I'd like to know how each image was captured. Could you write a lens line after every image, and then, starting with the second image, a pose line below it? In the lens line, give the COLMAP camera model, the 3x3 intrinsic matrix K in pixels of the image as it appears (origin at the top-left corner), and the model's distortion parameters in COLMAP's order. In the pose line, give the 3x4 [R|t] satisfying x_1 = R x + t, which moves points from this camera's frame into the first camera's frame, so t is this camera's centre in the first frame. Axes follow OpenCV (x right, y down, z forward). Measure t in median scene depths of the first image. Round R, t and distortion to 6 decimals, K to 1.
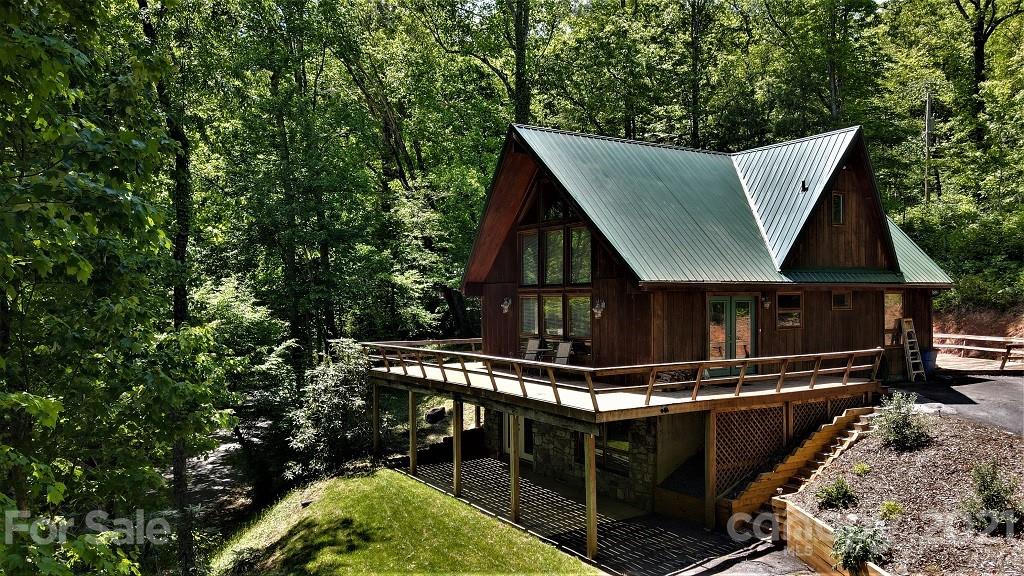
lens RADIAL K [[758.3, 0, 507.3], [0, 758.3, 308.8], [0, 0, 1]] dist [0.000232, 0.031853]
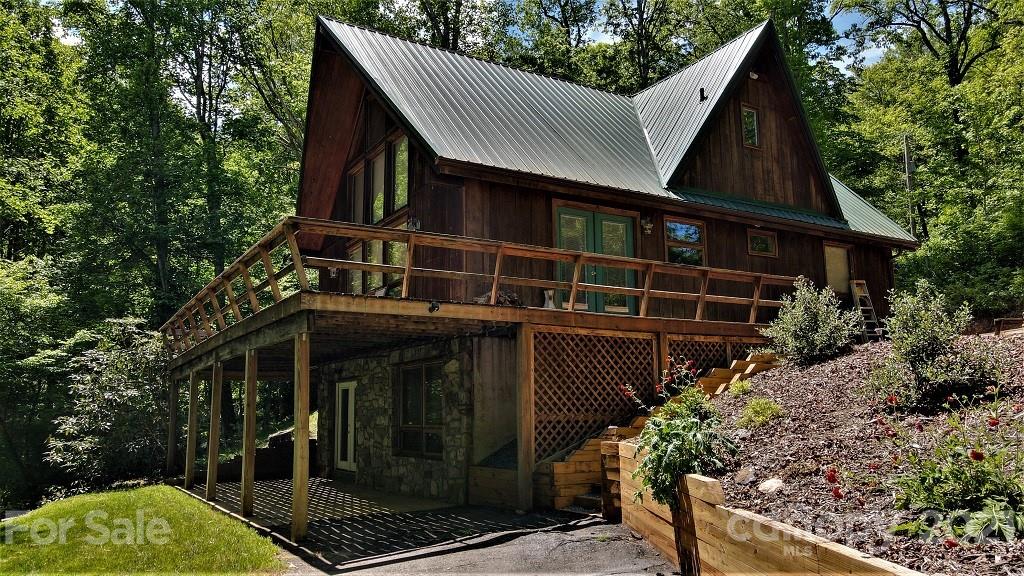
lens RADIAL K [[758.3, 0, 507.3], [0, 758.3, 308.8], [0, 0, 1]] dist [0.000232, 0.031853]
pose [[0.999849, -0.008920, -0.014923, 0.220110], [0.006570, 0.988559, -0.150694, 0.182384], [0.016097, 0.150574, 0.988468, 0.292197]]
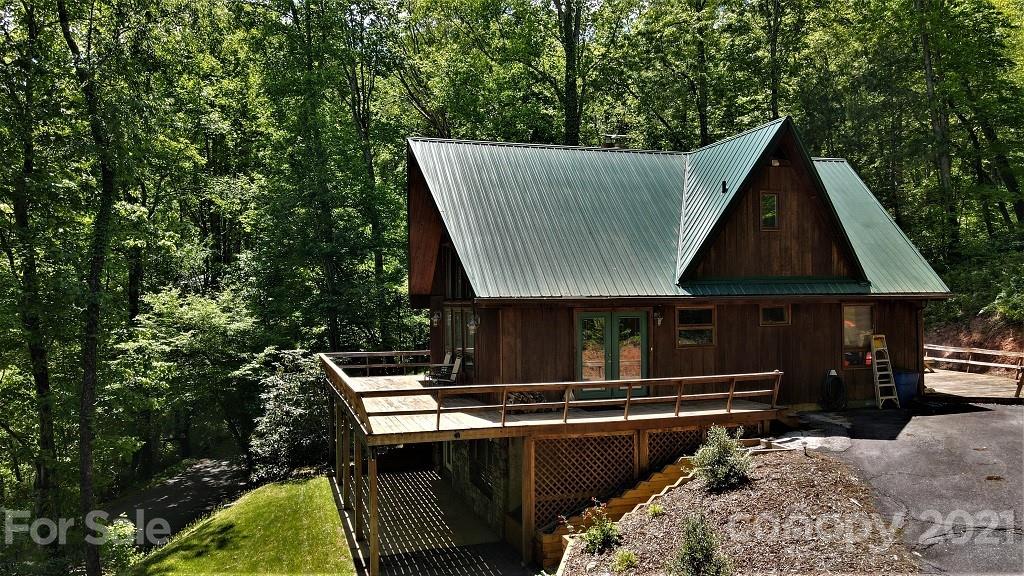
lens RADIAL K [[758.3, 0, 507.3], [0, 758.3, 308.8], [0, 0, 1]] dist [0.000232, 0.031853]
pose [[0.967377, -0.001098, -0.253340, 0.402408], [0.000963, 0.999999, -0.000657, -0.019478], [0.253340, 0.000392, 0.967377, 0.075442]]
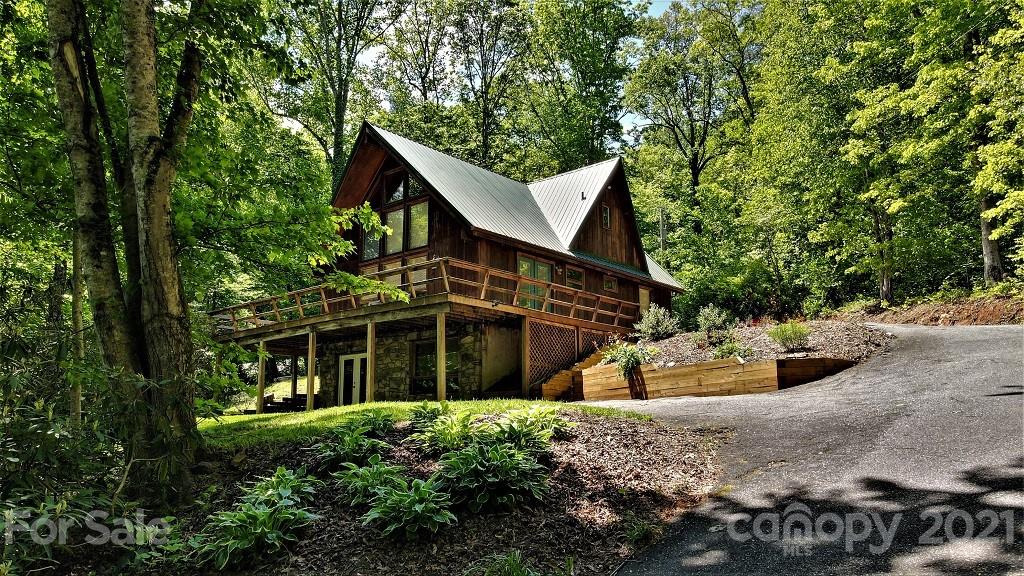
lens RADIAL K [[758.3, 0, 507.3], [0, 758.3, 308.8], [0, 0, 1]] dist [0.000232, 0.031853]
pose [[0.955610, 0.053646, 0.289710, -0.122134], [-0.000251, 0.983432, -0.181276, 0.299651], [-0.294635, 0.173156, 0.939791, -0.196377]]
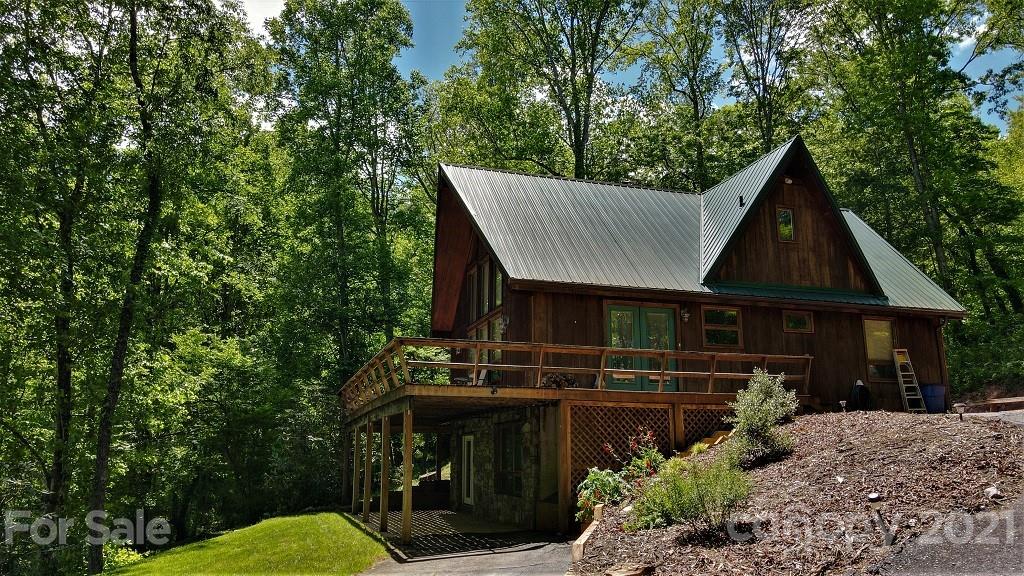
lens RADIAL K [[758.3, 0, 507.3], [0, 758.3, 308.8], [0, 0, 1]] dist [0.000232, 0.031853]
pose [[0.969334, -0.041185, -0.242271, 0.360726], [-0.009639, 0.978726, -0.204943, 0.178939], [0.245558, 0.200994, 0.948316, 0.067437]]
